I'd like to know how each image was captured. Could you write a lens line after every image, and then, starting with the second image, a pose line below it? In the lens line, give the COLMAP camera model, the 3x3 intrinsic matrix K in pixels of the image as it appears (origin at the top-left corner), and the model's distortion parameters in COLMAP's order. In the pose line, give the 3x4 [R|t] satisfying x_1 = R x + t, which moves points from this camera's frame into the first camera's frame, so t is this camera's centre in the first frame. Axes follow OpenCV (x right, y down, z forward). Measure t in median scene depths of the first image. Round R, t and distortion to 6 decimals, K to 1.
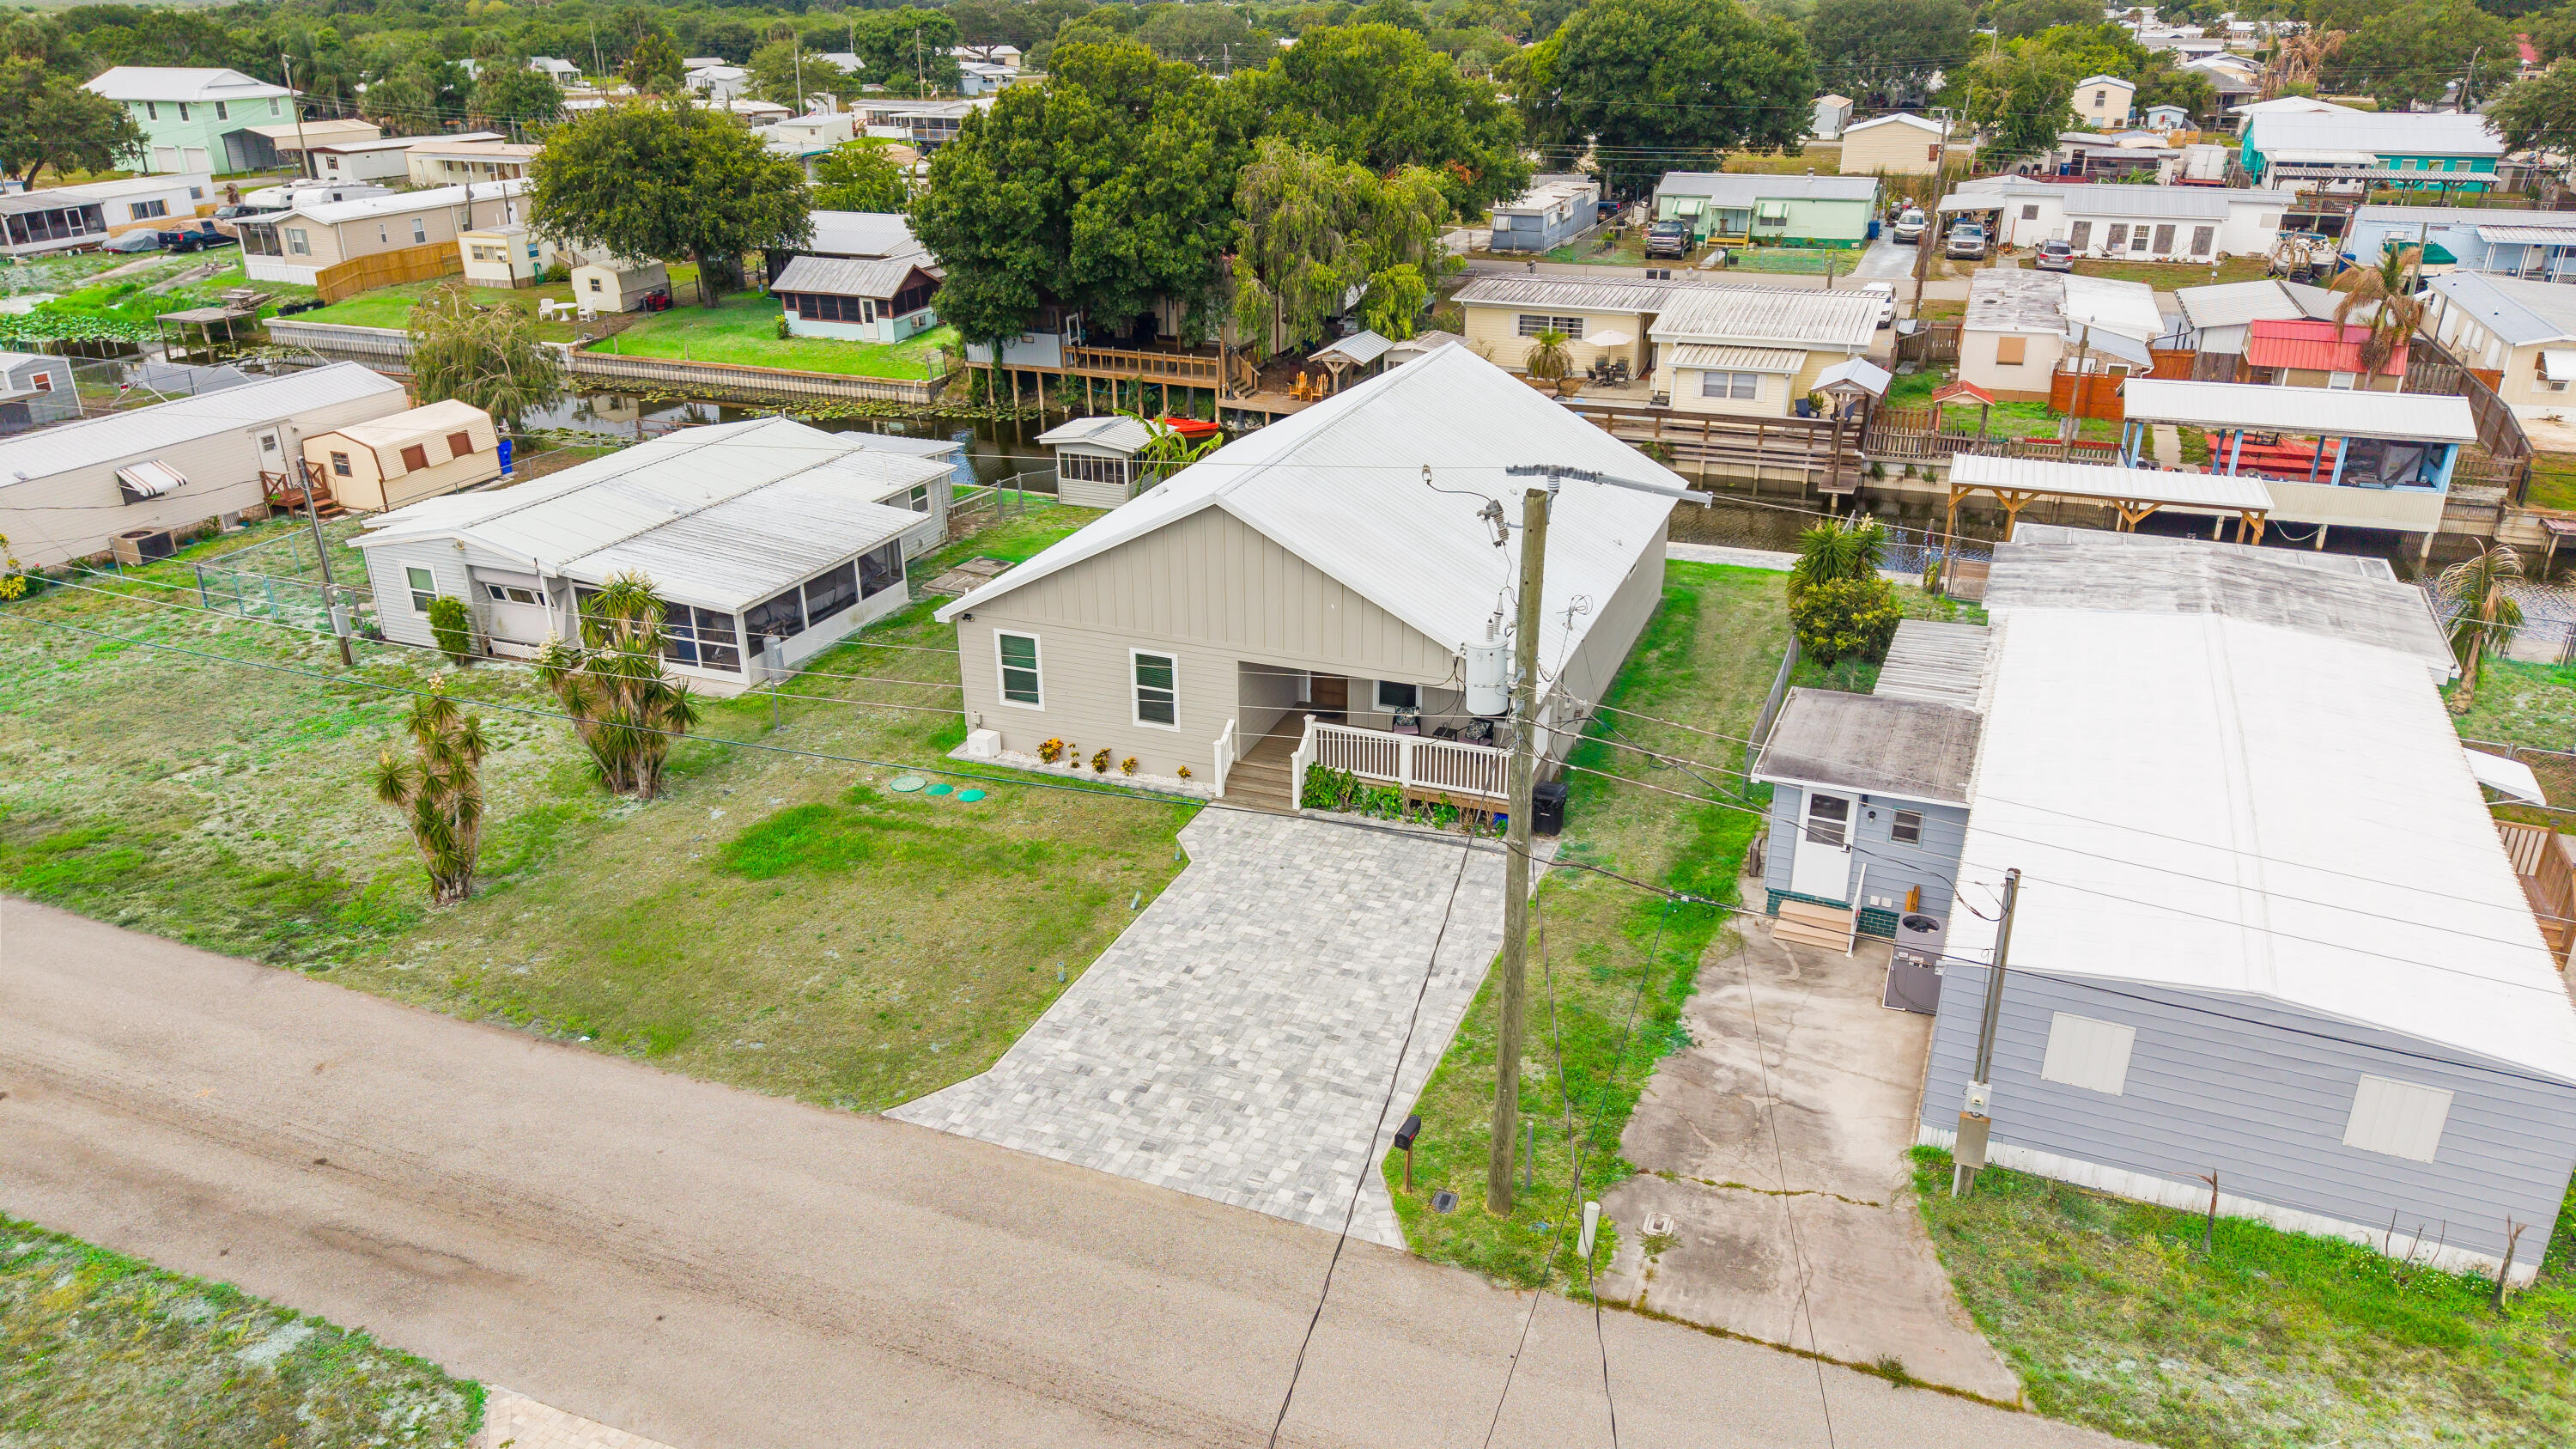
lens RADIAL K [[1714.8, 0, 1289.0], [0, 1714.8, 752.8], [0, 0, 1]] dist [0.056809, -0.062873]
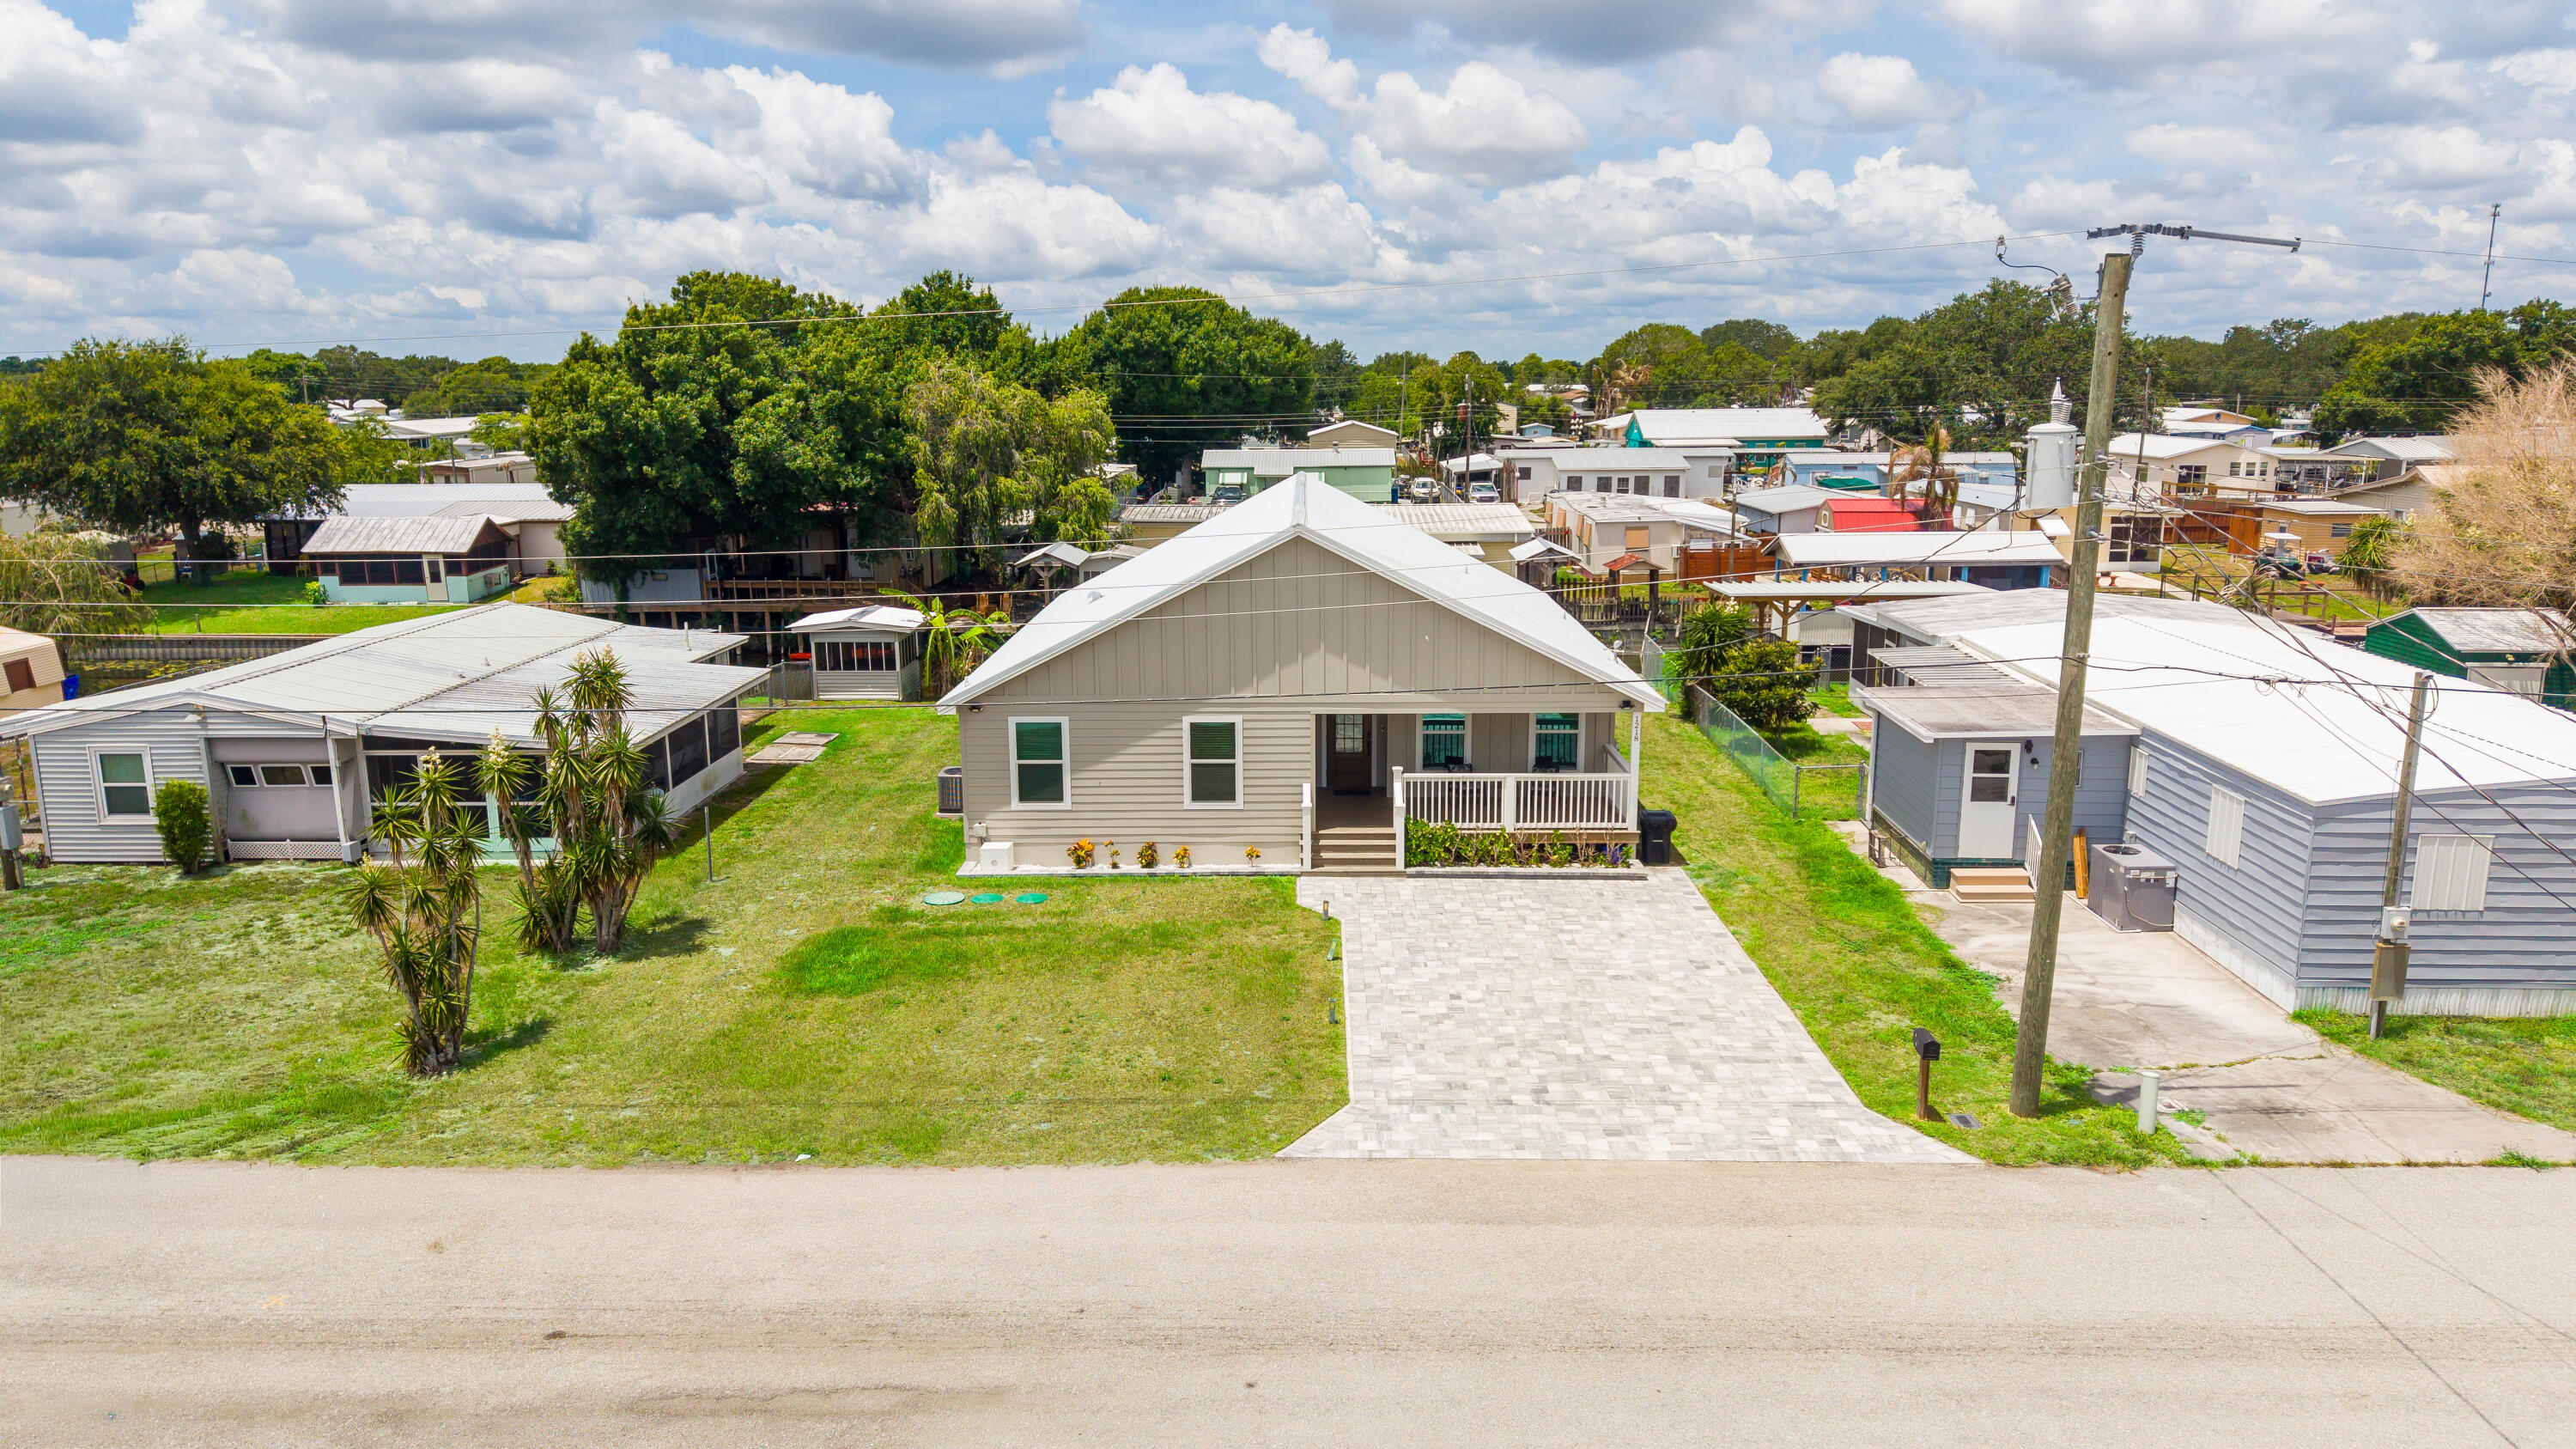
lens RADIAL K [[1714.8, 0, 1289.0], [0, 1714.8, 752.8], [0, 0, 1]] dist [0.056809, -0.062873]
pose [[0.934484, -0.076077, 0.347780, -0.342667], [0.145032, 0.973513, -0.176745, 0.118552], [-0.325122, 0.215604, 0.920766, 0.164127]]
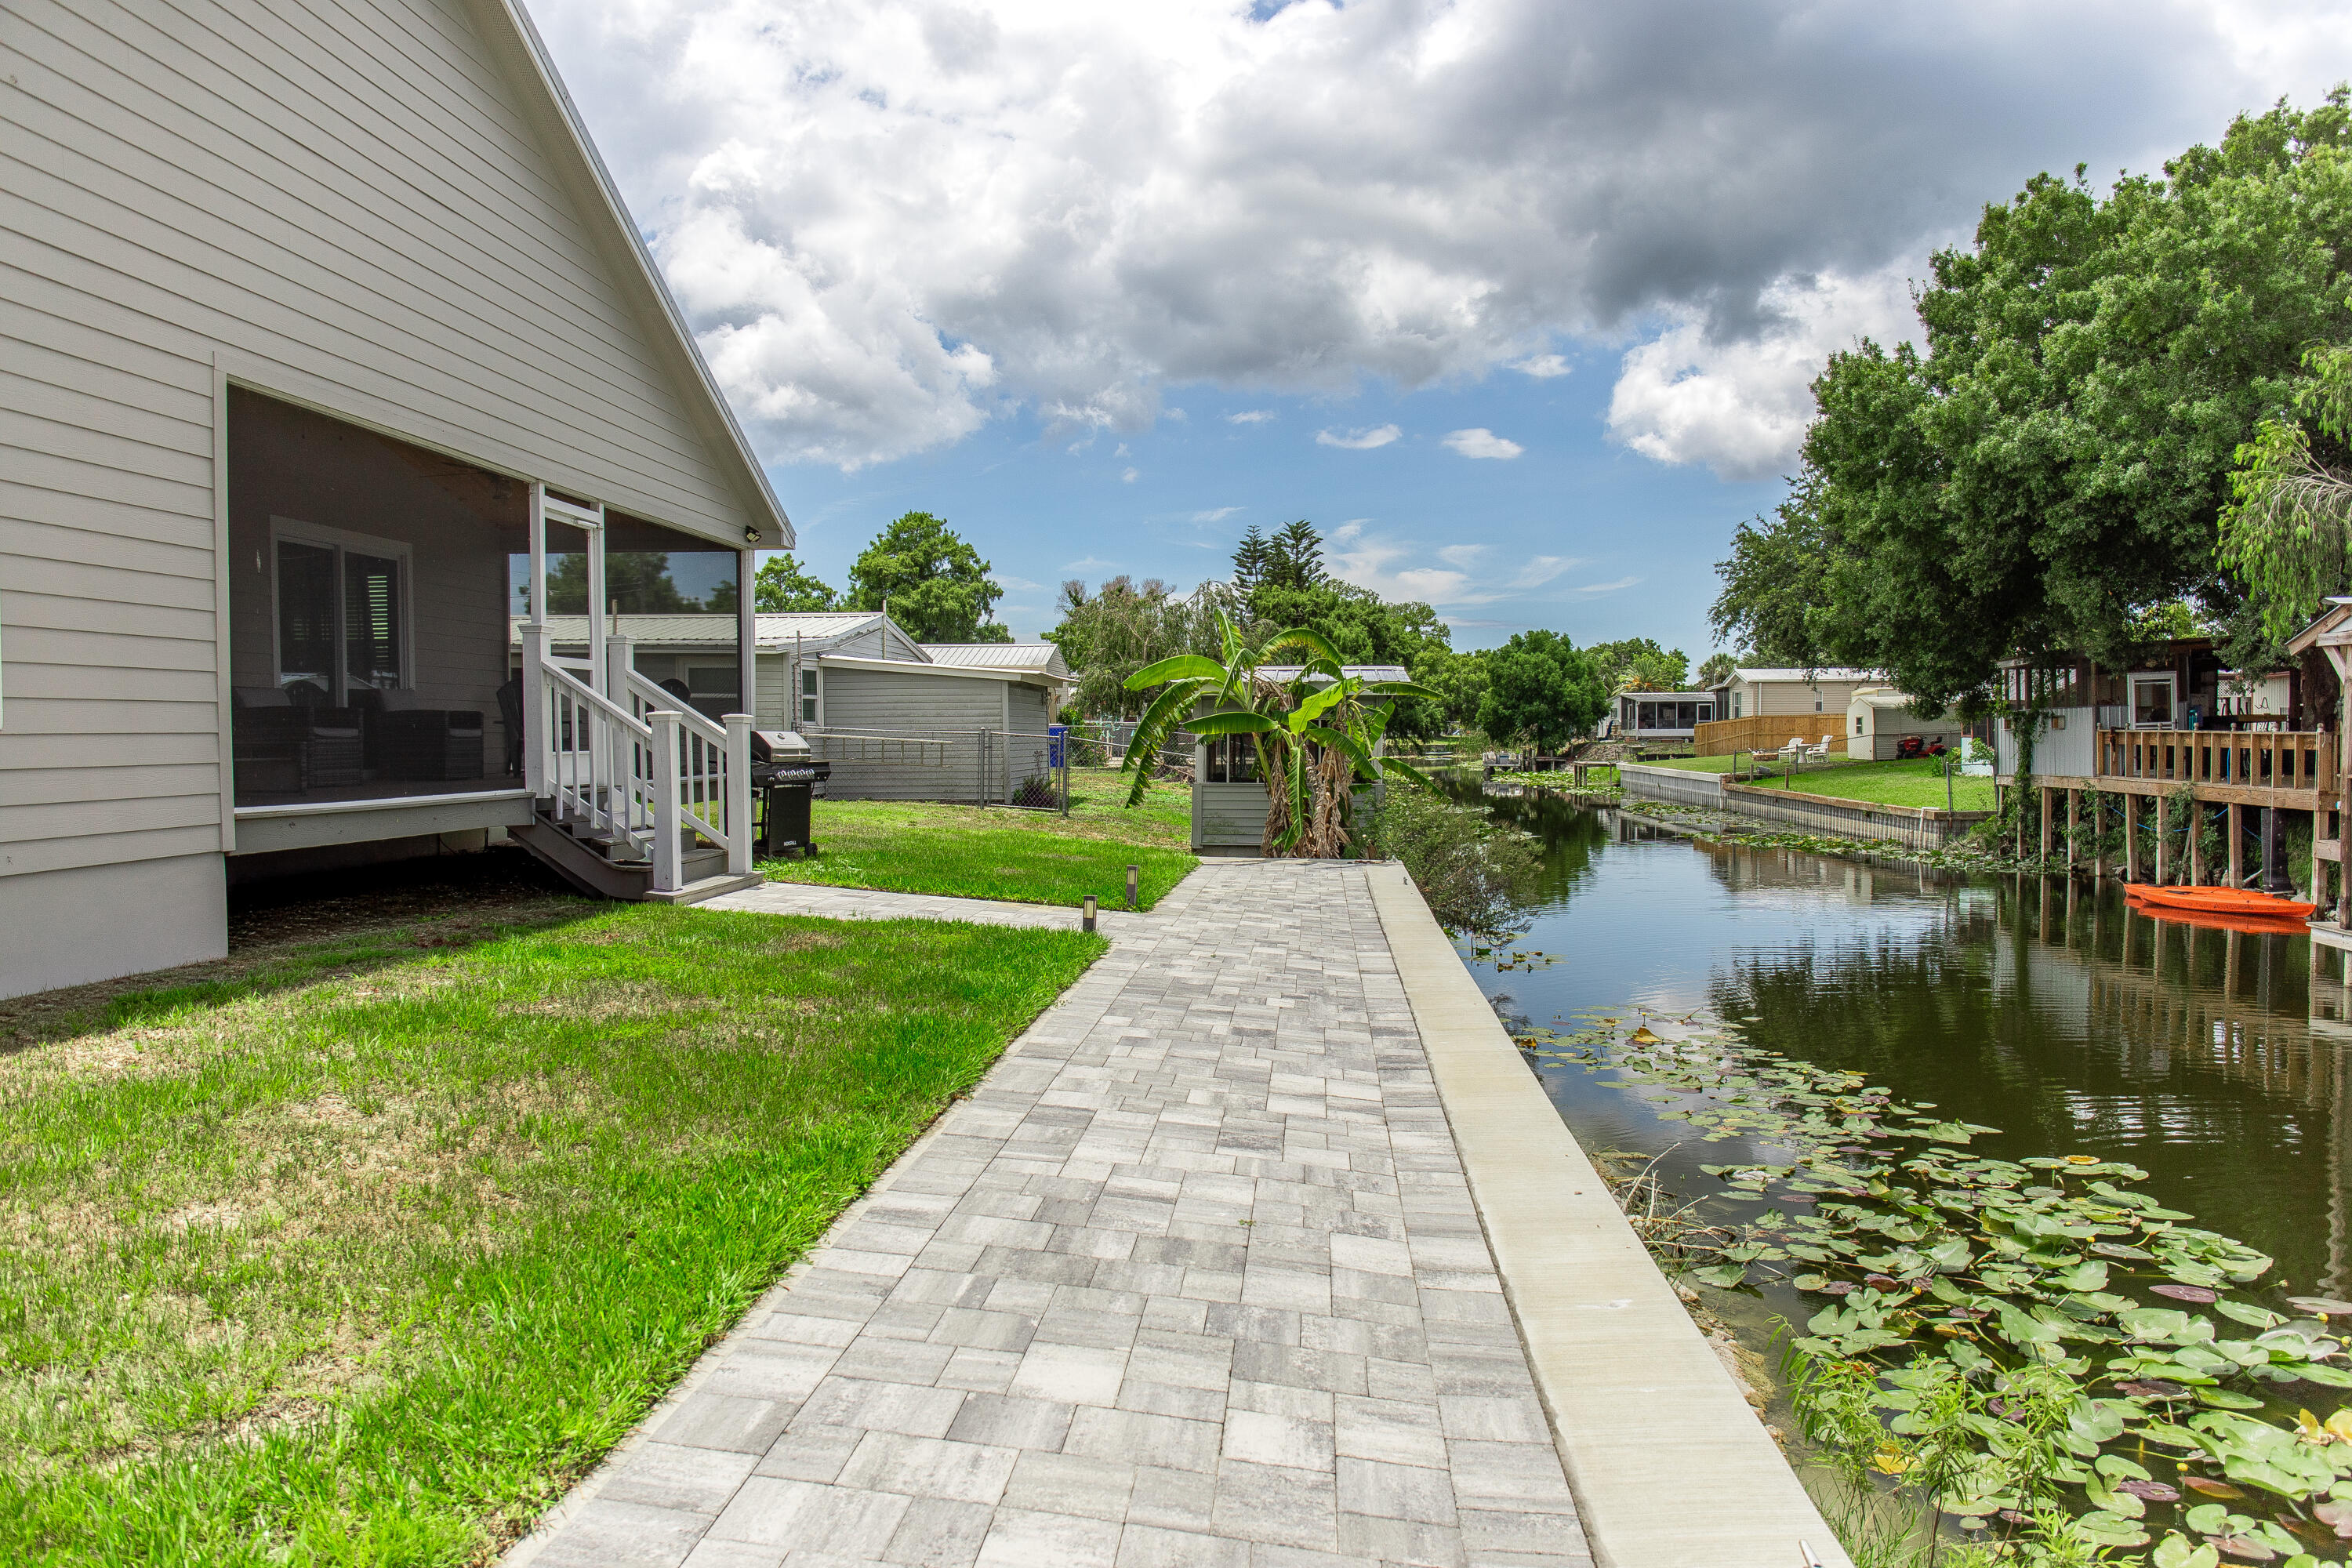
lens RADIAL K [[1587.3, 0, 1176.0], [0, 1587.3, 784.0], [0, 0, 1]] dist [-0.030713, 0.001583]
pose [[0.296010, 0.039538, -0.954366, 0.414902], [-0.388602, 0.917704, -0.082512, -0.185184], [0.872563, 0.395293, 0.287014, 1.363811]]
